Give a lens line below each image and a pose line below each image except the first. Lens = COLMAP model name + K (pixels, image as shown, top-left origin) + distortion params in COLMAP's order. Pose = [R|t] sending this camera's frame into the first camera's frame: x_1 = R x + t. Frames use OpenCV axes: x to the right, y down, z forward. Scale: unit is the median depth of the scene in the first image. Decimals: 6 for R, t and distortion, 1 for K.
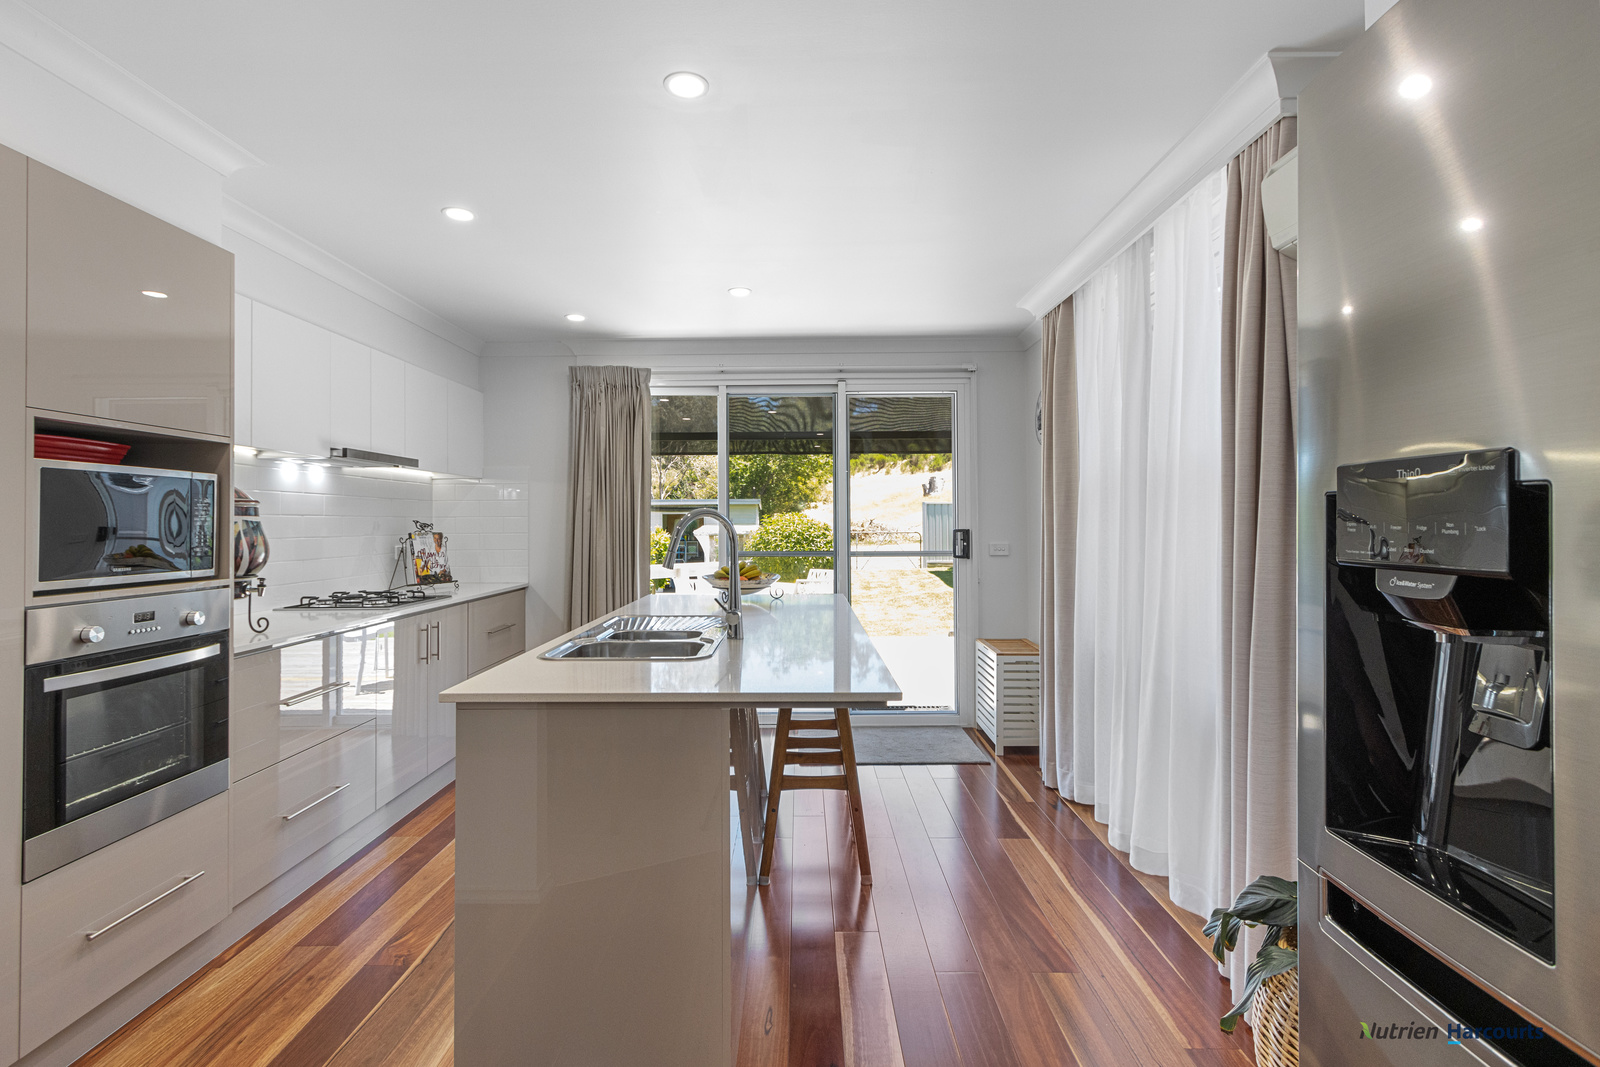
lens RADIAL K [[756.9, 0, 798.4], [0, 756.9, 520.0], [0, 0, 1]] dist [-0.002069, -0.003605]
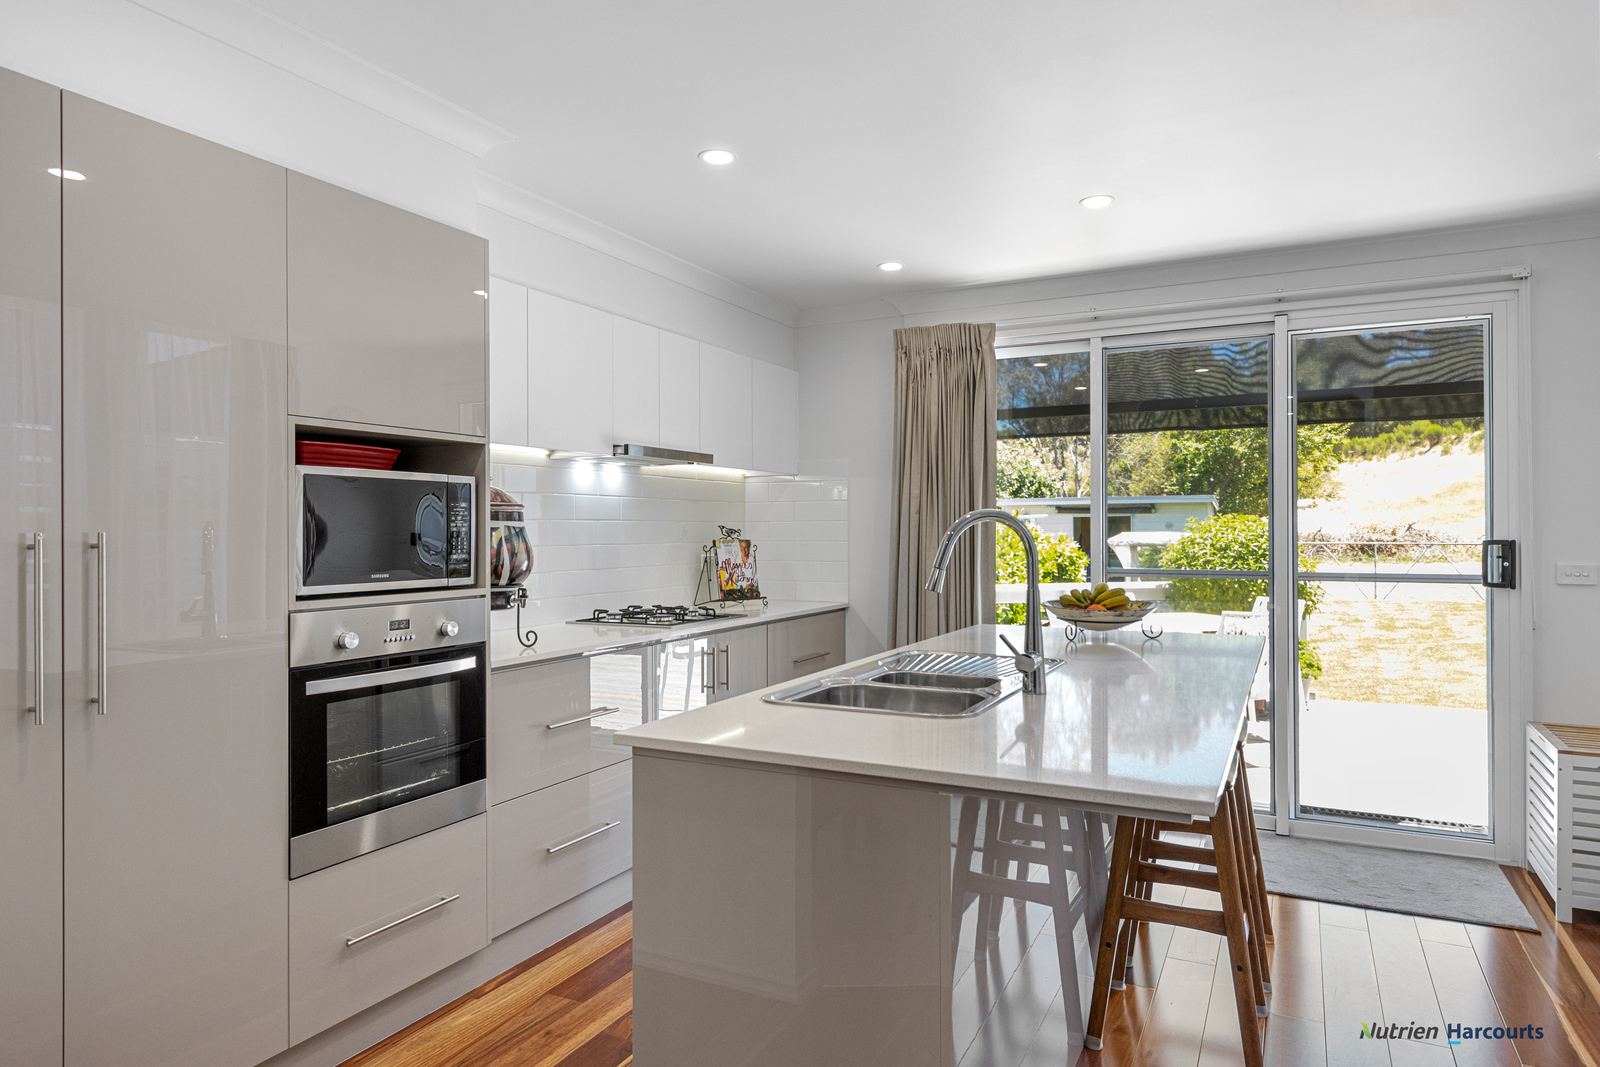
lens RADIAL K [[973.9, 0, 795.6], [0, 973.9, 535.4], [0, 0, 1]] dist [-0.005174, -0.001755]
pose [[0.891011, 0.004746, -0.453958, 0.084712], [0.000297, 0.999939, 0.011036, -0.000587], [0.453983, -0.009968, 0.890955, 0.060813]]
